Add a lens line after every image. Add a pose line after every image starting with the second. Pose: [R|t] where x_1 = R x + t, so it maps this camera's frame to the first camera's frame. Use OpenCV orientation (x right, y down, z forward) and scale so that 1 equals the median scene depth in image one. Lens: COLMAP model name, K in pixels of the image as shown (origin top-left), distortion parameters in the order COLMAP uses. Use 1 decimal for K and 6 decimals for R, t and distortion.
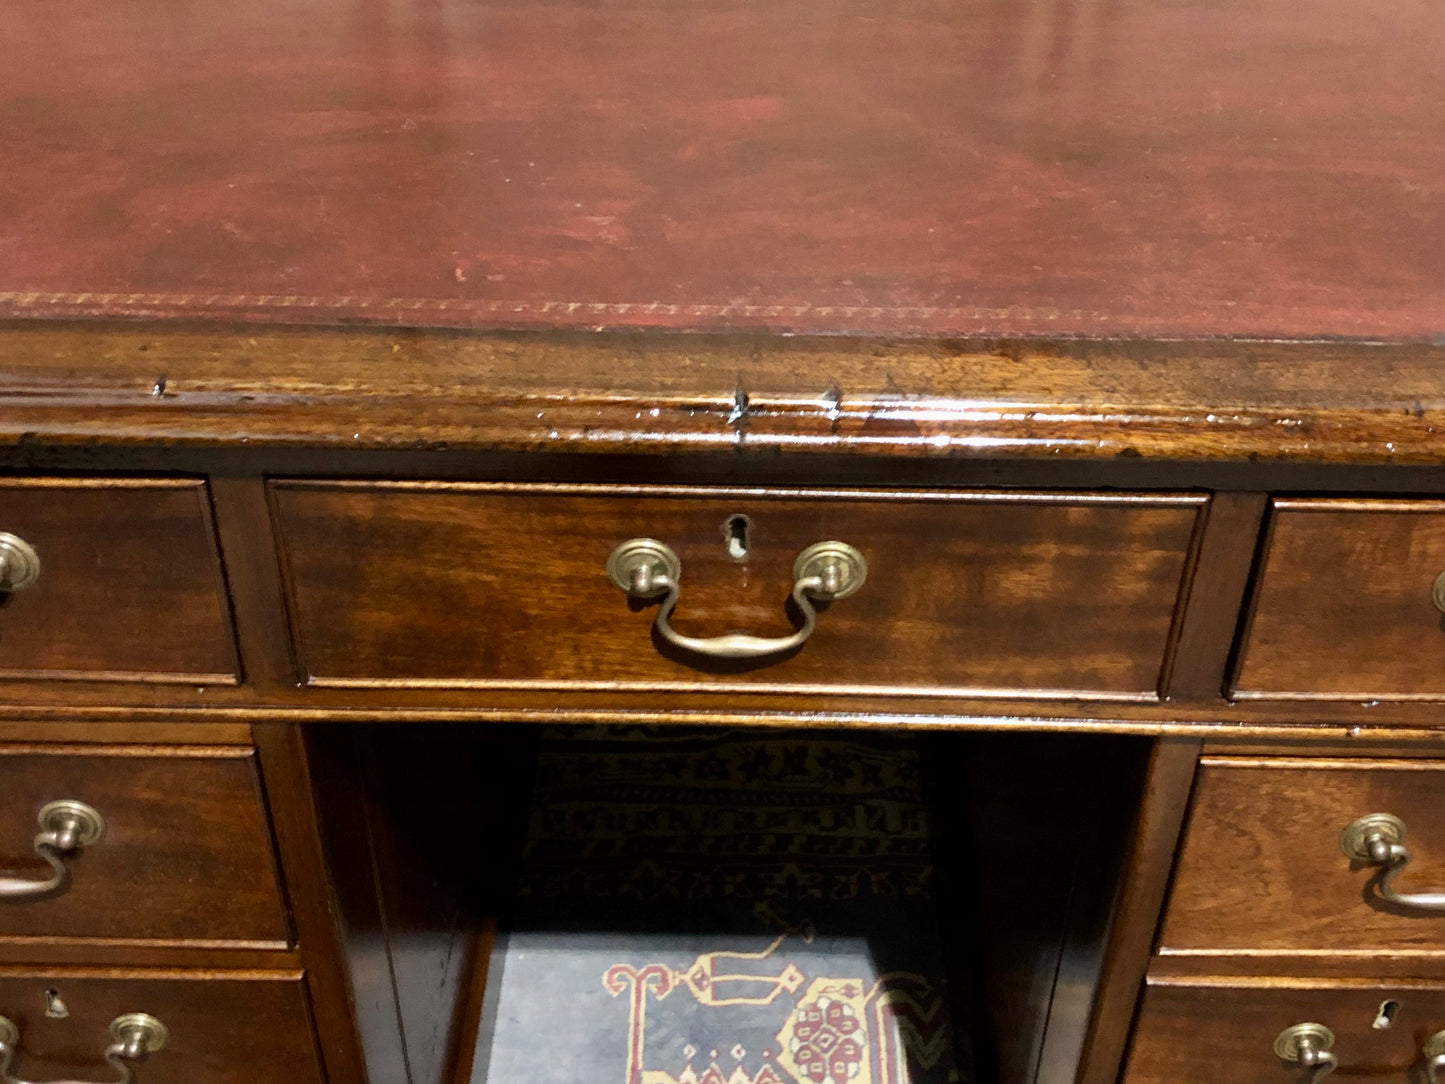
lens RADIAL K [[1723.8, 0, 748.3], [0, 1723.8, 534.3], [0, 0, 1]] dist [0.001477, 0.000000]
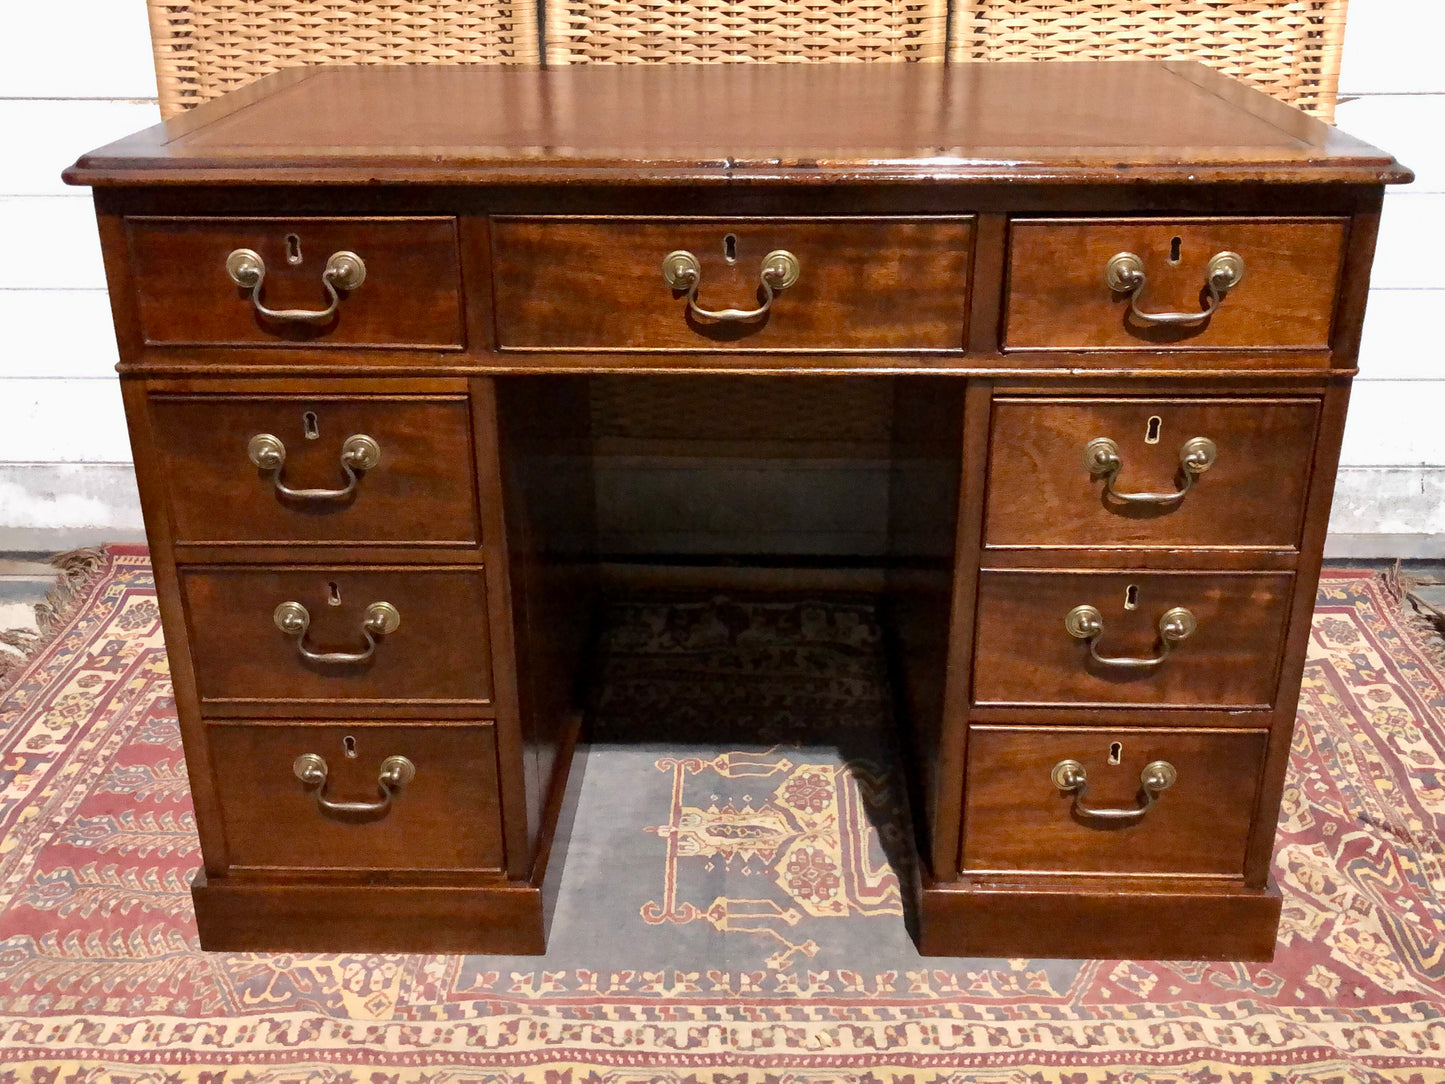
lens RADIAL K [[1528.9, 0, 722.9], [0, 1528.9, 517.3], [0, 0, 1]] dist [0.002043, 0.000000]
pose [[0.999312, -0.013979, -0.034366, 0.035578], [0.005627, 0.972687, -0.232051, 0.620698], [0.036671, 0.231698, 0.972096, -0.523060]]
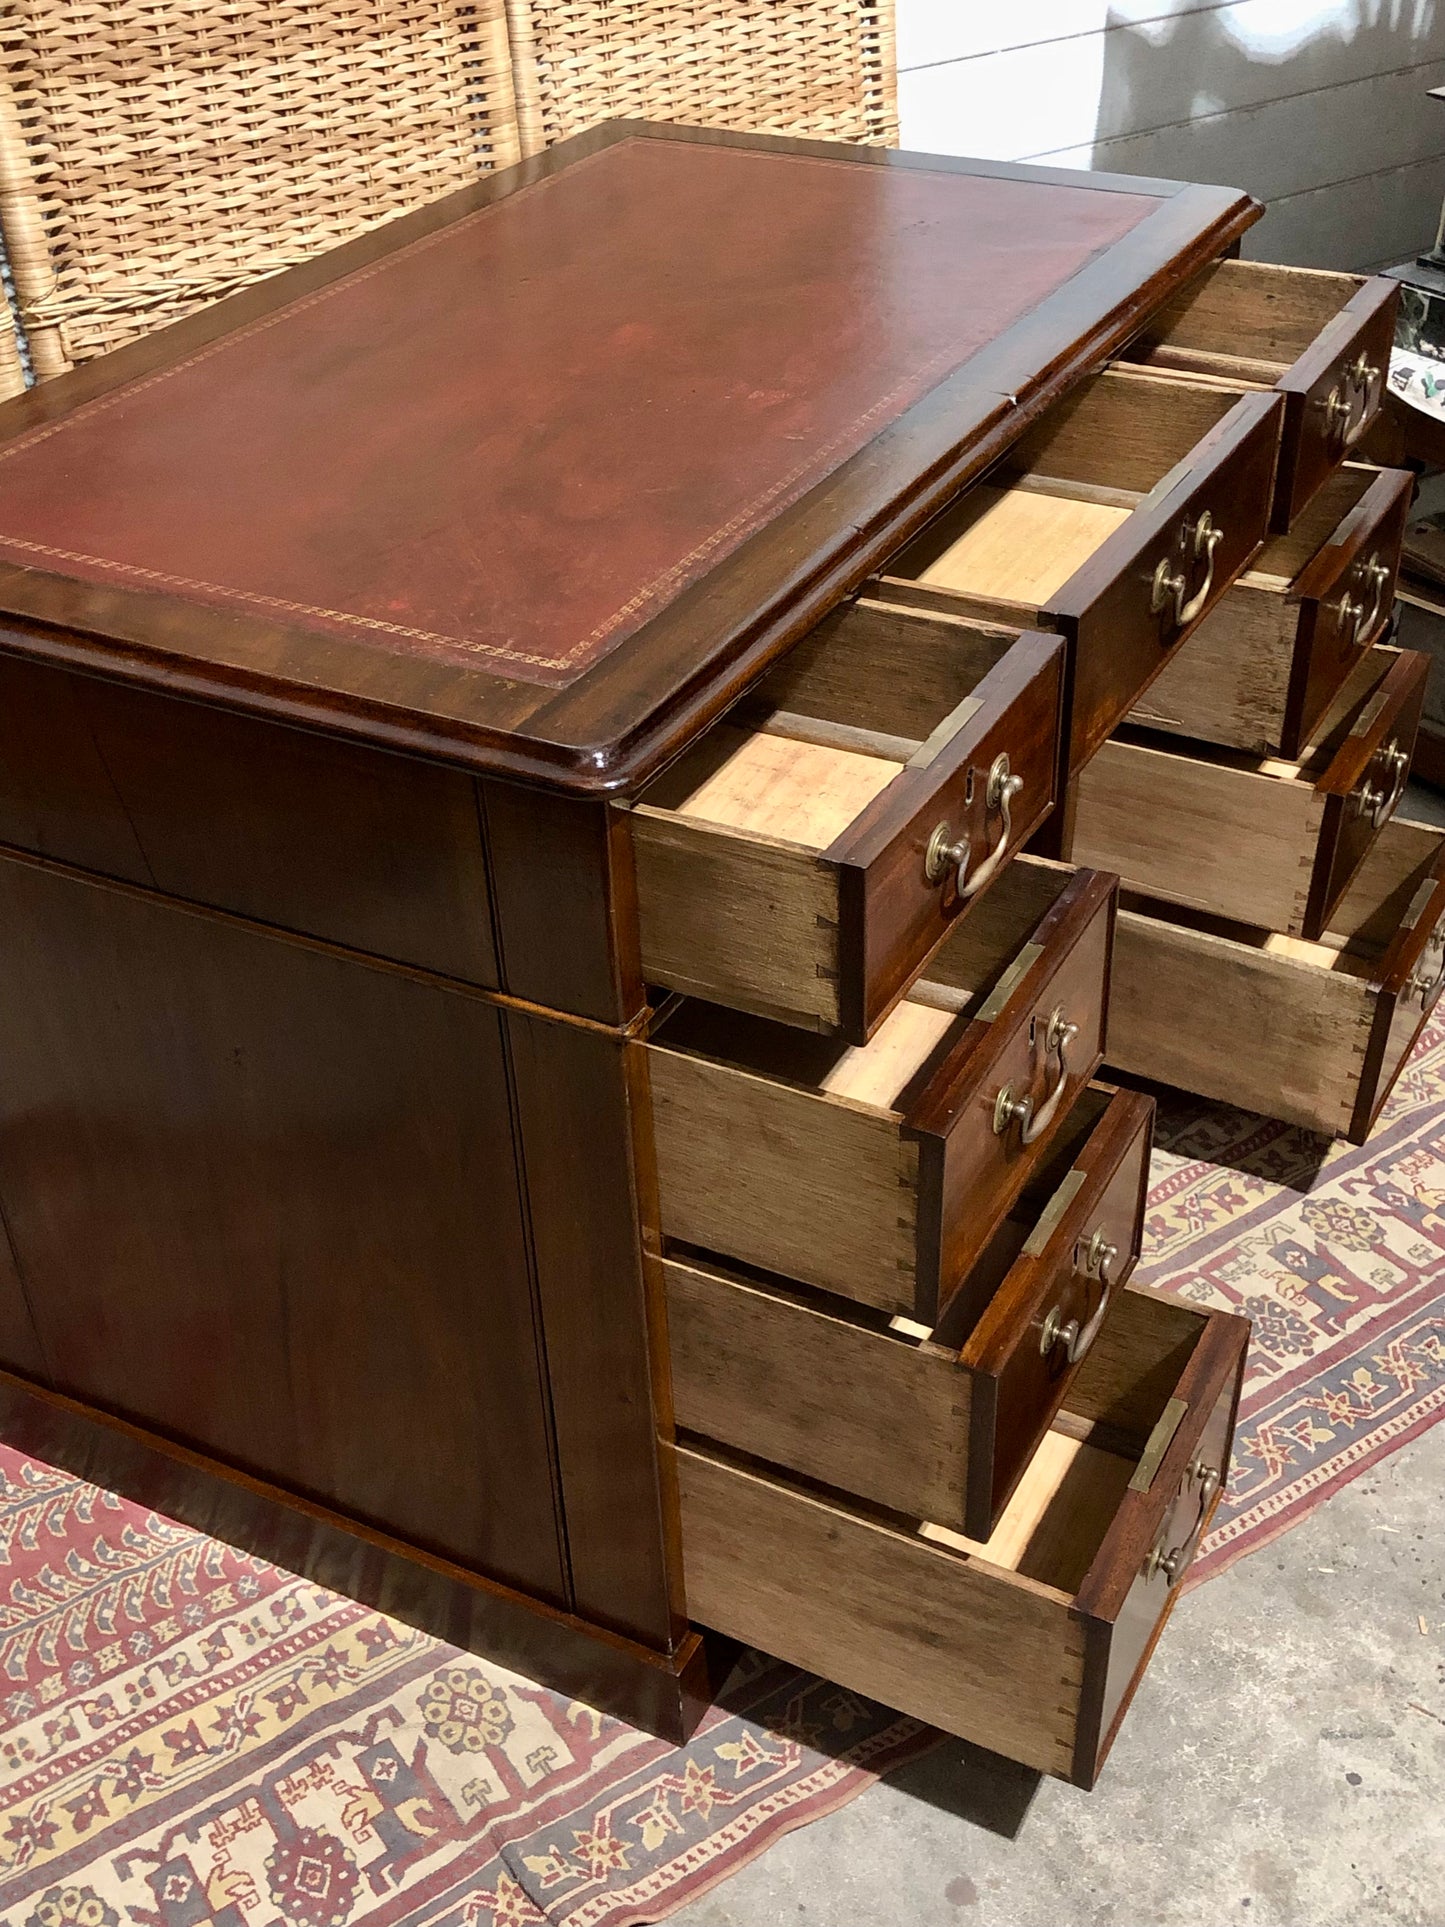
lens RADIAL K [[2129.0, 0, 716.6], [0, 2129.0, 958.4], [0, 0, 1]] dist [0.013516, 0.000000]
pose [[0.835413, -0.351857, 0.422234, -0.918031], [0.369763, 0.928182, 0.041878, 0.306349], [-0.406645, 0.121140, 0.905519, -0.683637]]
